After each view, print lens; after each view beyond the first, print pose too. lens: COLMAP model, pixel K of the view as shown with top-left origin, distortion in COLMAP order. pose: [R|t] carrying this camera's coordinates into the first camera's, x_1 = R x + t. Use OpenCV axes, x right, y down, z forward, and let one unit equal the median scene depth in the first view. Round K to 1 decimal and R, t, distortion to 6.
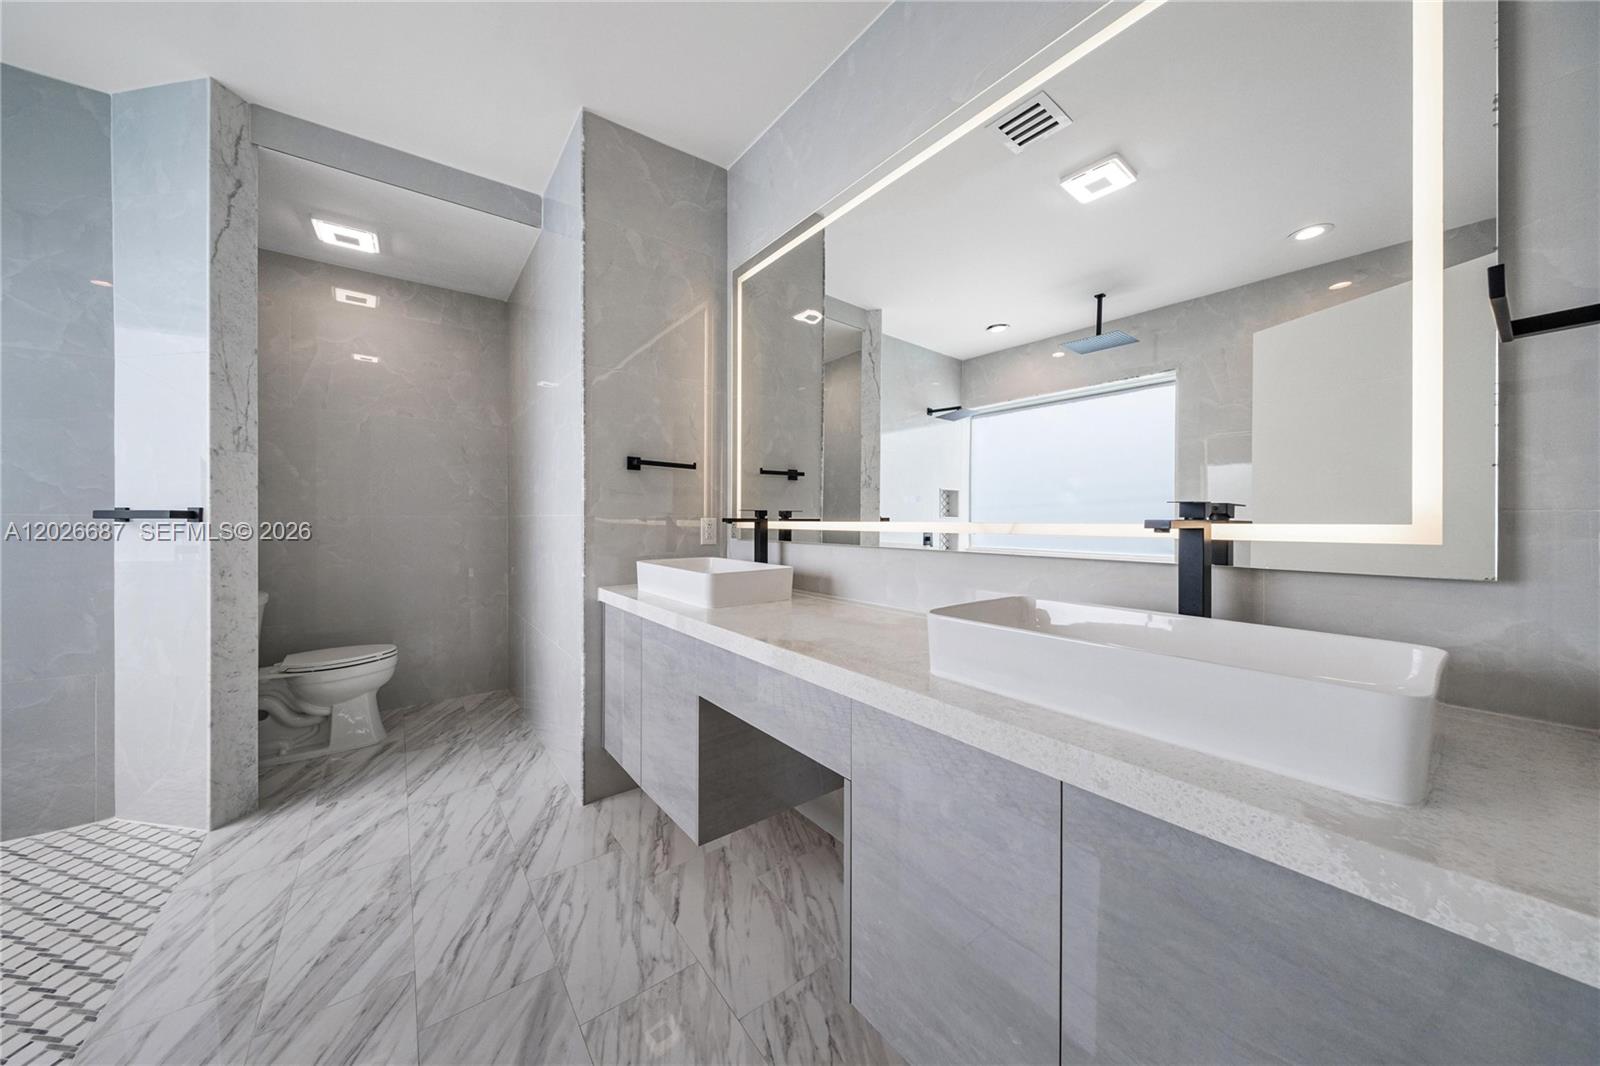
lens RADIAL K [[546.6, 0, 802.6], [0, 546.6, 522.8], [0, 0, 1]] dist [-0.006786, -0.000208]
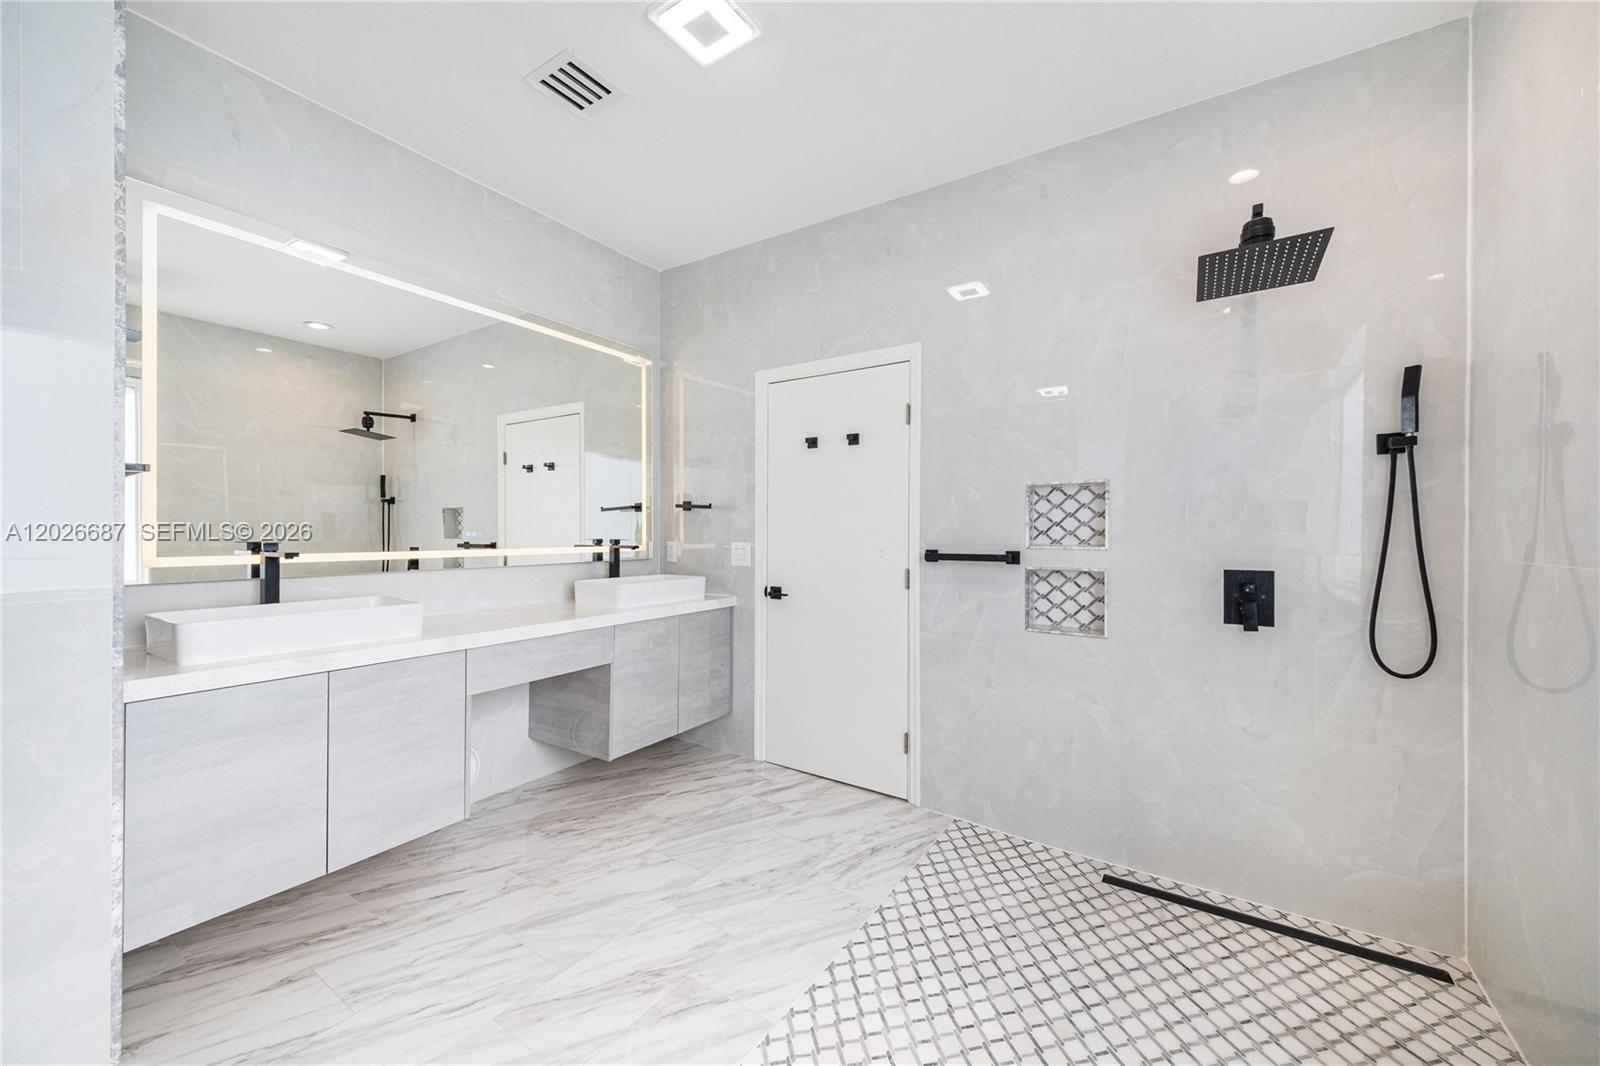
lens RADIAL K [[615.0, 0, 799.1], [0, 615.0, 532.5], [0, 0, 1]] dist [0.000347, 0.000029]
pose [[-0.343112, -0.002062, 0.939292, -1.656393], [0.007942, 0.999955, 0.005097, -0.049131], [-0.939261, 0.009209, -0.343081, 0.722896]]
